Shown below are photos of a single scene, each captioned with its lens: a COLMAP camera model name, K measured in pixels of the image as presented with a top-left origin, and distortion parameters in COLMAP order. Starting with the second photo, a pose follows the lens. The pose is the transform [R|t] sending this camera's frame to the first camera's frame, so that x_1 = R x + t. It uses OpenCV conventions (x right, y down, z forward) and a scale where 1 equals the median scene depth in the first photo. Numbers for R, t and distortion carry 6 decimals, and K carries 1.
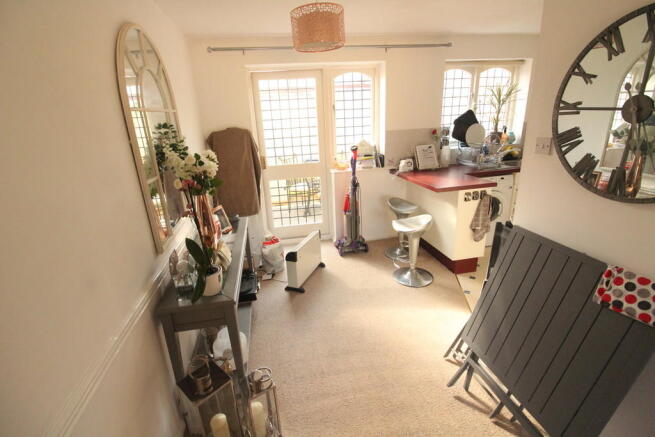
lens RADIAL K [[314.4, 0, 327.5], [0, 314.4, 218.5], [0, 0, 1]] dist [-0.018984, -0.000193]
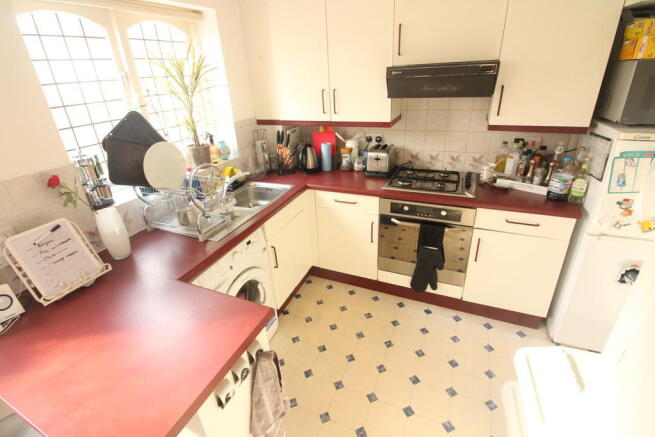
lens RADIAL K [[314.4, 0, 327.5], [0, 314.4, 218.5], [0, 0, 1]] dist [-0.018984, -0.000193]
pose [[0.597545, -0.326348, 0.732418, 0.240220], [0.274140, 0.941533, 0.195867, -0.208060], [-0.753517, 0.083746, 0.652073, 0.498354]]
